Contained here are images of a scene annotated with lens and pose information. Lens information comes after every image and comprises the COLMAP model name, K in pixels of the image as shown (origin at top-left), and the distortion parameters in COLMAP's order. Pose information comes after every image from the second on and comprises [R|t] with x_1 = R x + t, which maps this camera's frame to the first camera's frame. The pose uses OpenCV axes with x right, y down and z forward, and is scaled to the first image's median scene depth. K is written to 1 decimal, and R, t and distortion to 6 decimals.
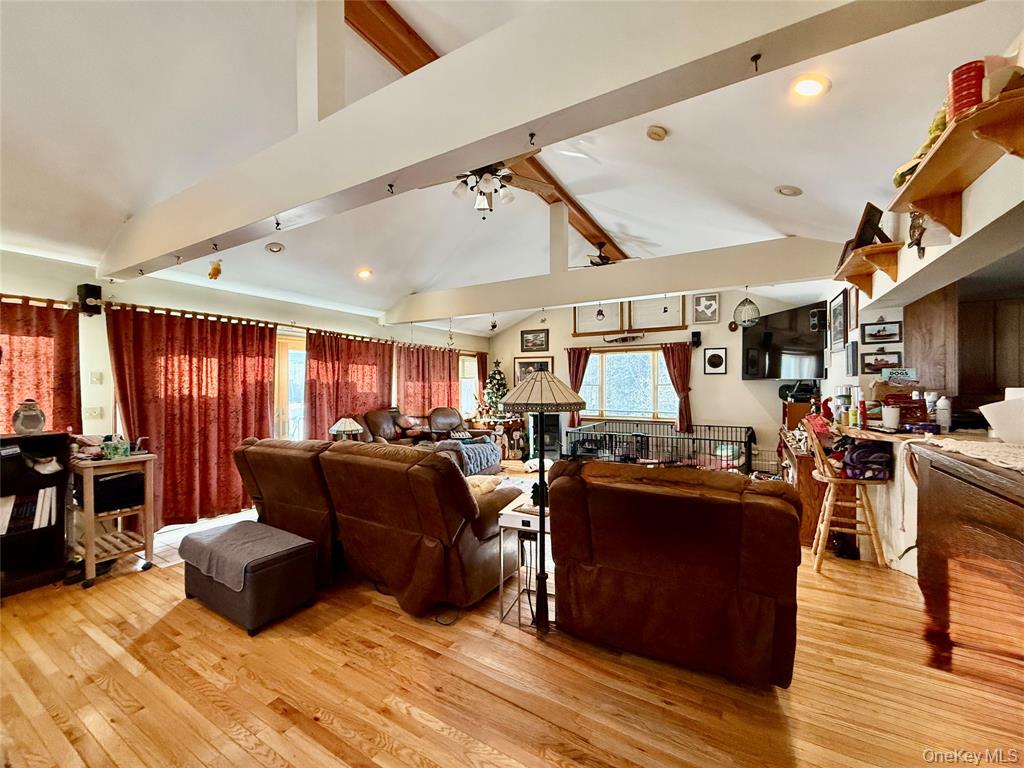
lens RADIAL K [[406.6, 0, 513.3], [0, 406.6, 383.1], [0, 0, 1]] dist [-0.000865, -0.000287]
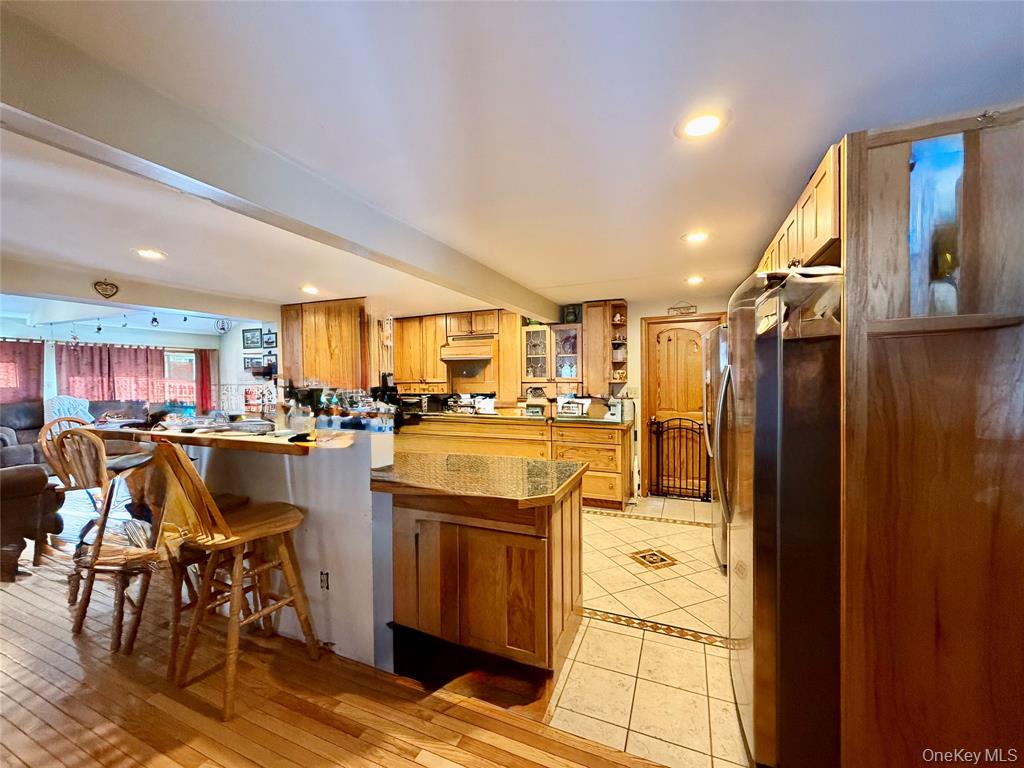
lens RADIAL K [[406.6, 0, 512.6], [0, 406.6, 385.8], [0, 0, 1]] dist [-0.000865, -0.000287]
pose [[0.992295, -0.010678, 0.123434, 0.751414], [0.007457, 0.999620, 0.026524, 0.000305], [-0.123670, -0.025399, 0.991998, -0.231849]]
